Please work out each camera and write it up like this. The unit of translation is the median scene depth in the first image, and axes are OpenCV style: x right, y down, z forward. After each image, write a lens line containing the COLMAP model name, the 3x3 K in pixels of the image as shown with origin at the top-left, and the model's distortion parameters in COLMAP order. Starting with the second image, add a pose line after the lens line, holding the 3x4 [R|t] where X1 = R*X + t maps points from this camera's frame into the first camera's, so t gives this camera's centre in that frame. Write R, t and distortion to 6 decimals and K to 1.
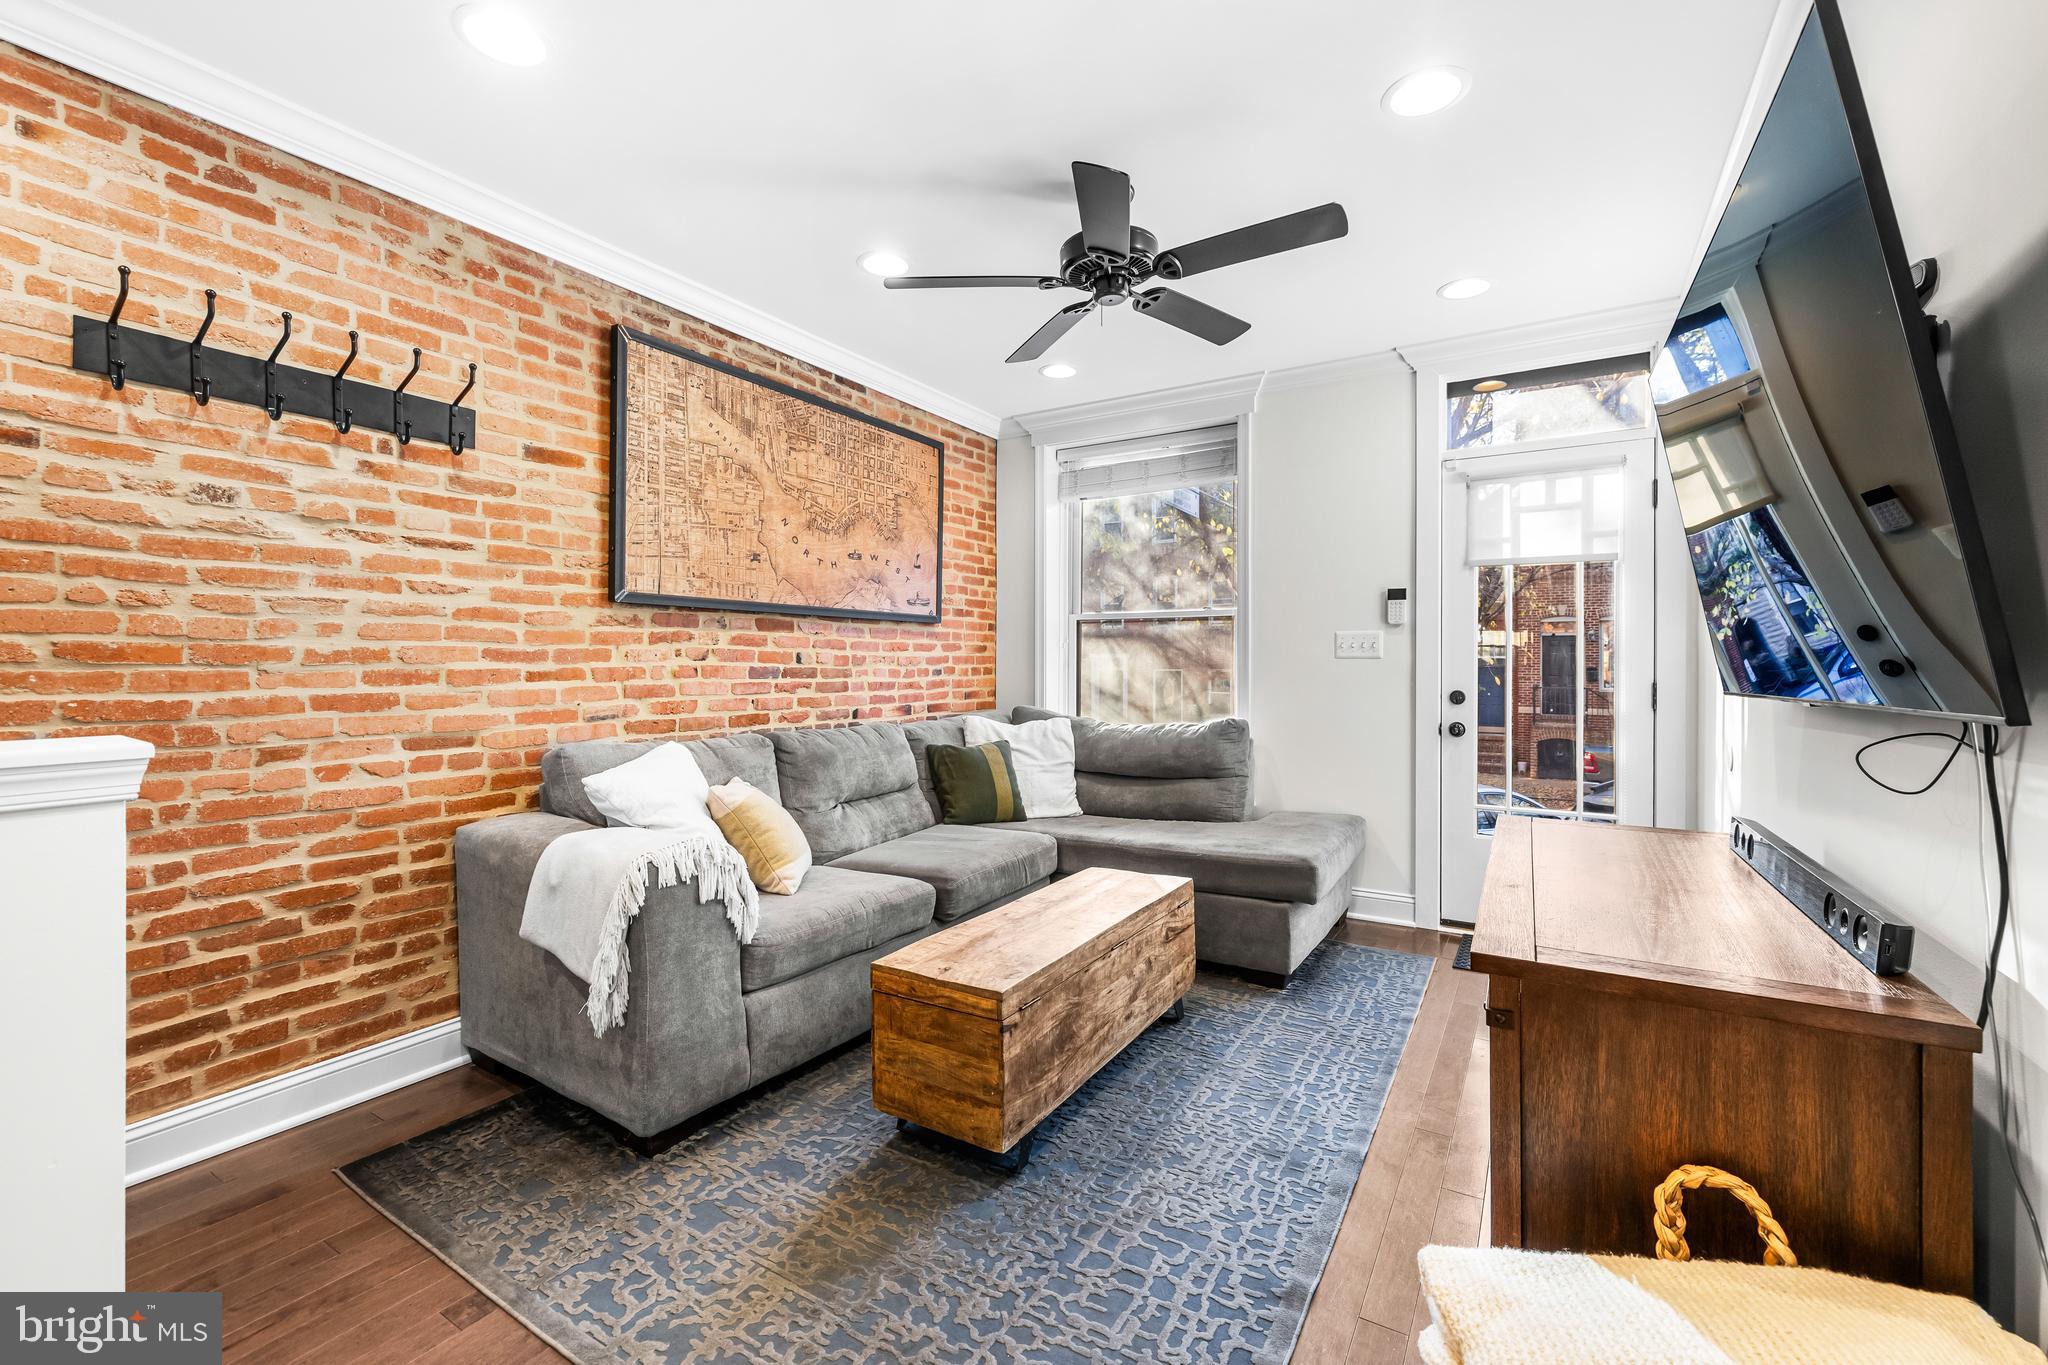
lens RADIAL K [[862.4, 0, 1018.2], [0, 862.4, 665.1], [0, 0, 1]] dist [0.001854, 0.000267]
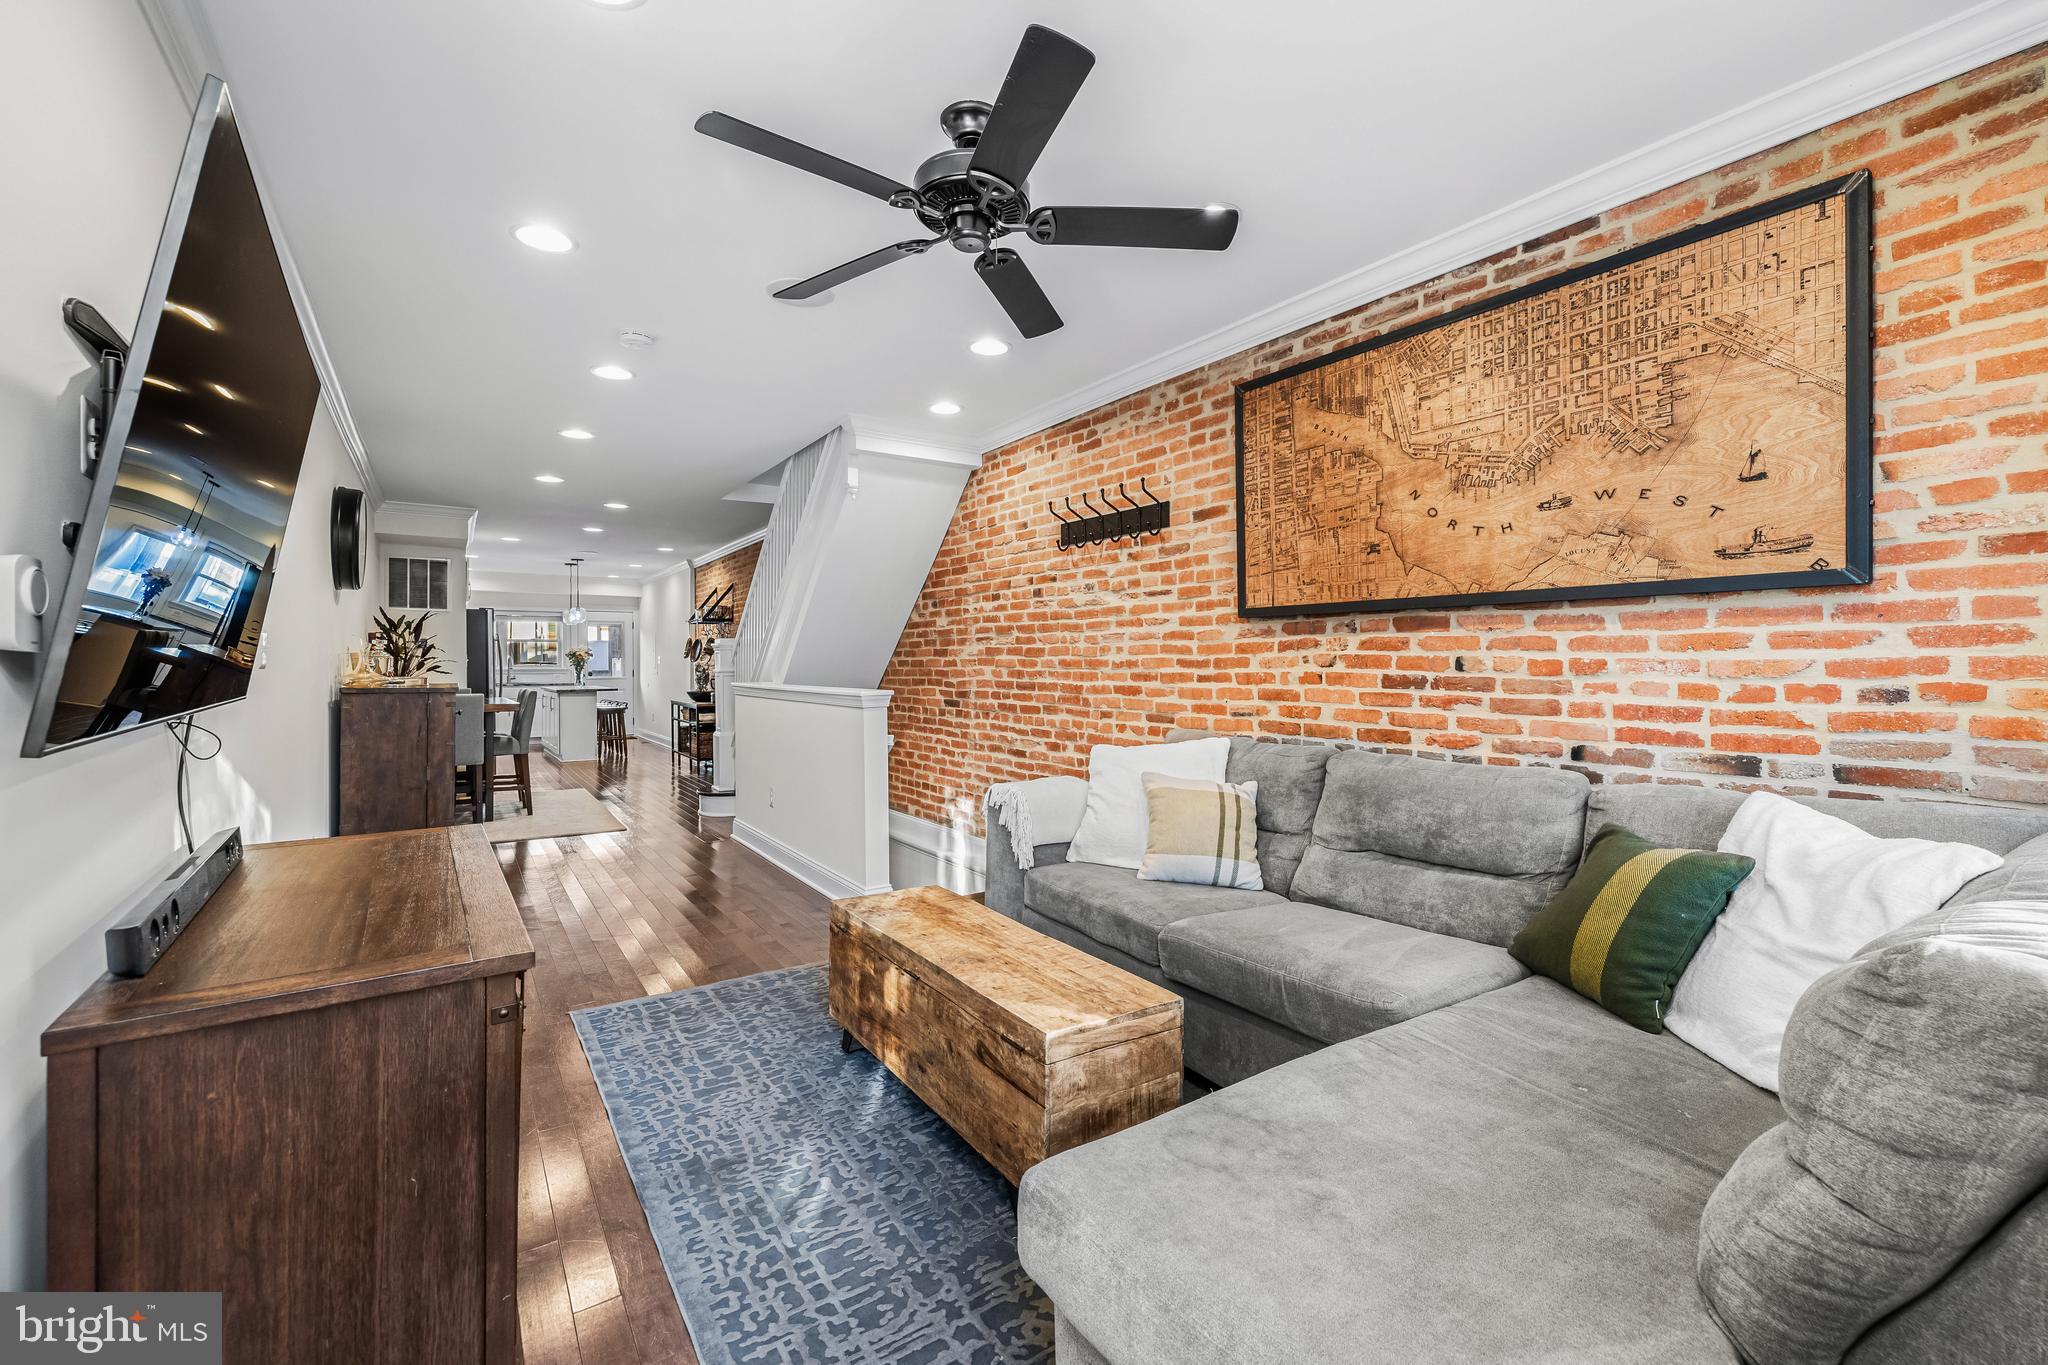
lens RADIAL K [[862.4, 0, 1018.2], [0, 862.4, 665.1], [0, 0, 1]] dist [0.001854, 0.000267]
pose [[-0.414329, 0.004753, -0.910115, 0.710634], [-0.000498, 0.999985, 0.005449, -0.013499], [0.910127, 0.002711, -0.414320, 1.154509]]
